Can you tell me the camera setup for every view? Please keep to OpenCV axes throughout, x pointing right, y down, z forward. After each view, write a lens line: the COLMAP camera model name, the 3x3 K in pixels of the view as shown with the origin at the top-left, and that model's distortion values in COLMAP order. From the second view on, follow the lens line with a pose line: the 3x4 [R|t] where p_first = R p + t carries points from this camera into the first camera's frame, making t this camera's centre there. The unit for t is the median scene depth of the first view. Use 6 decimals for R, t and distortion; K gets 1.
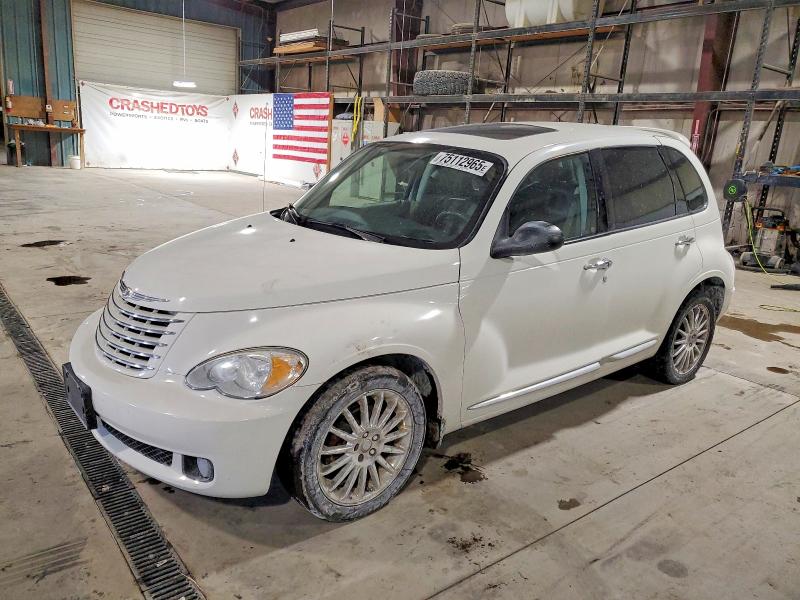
lens RADIAL K [[621.7, 0, 400.0], [0, 621.7, 300.0], [0, 0, 1]] dist [-0.000987, 0.039890]
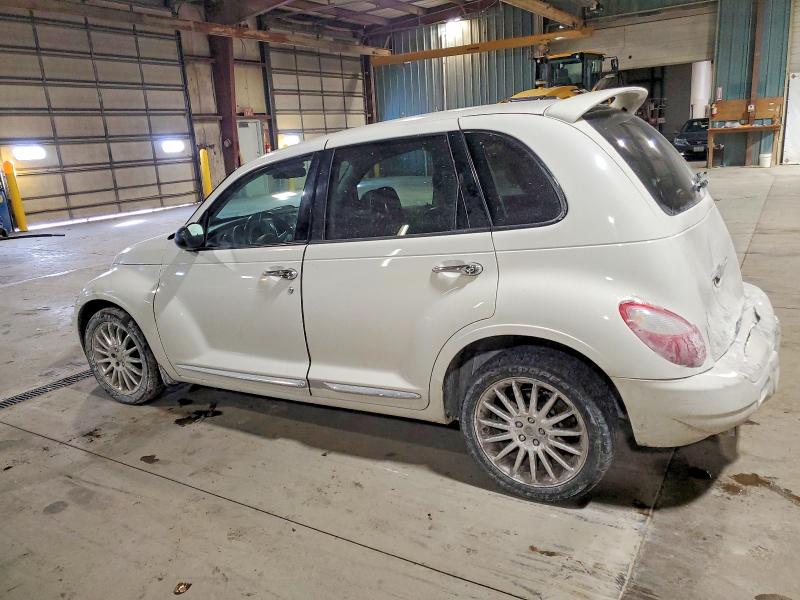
lens RADIAL K [[621.7, 0, 400.0], [0, 621.7, 300.0], [0, 0, 1]] dist [-0.000987, 0.039890]
pose [[0.338187, 0.154598, -0.928294, 1.325808], [-0.152536, 0.982375, 0.108034, -0.154081], [0.928635, 0.105062, 0.355809, 0.878189]]
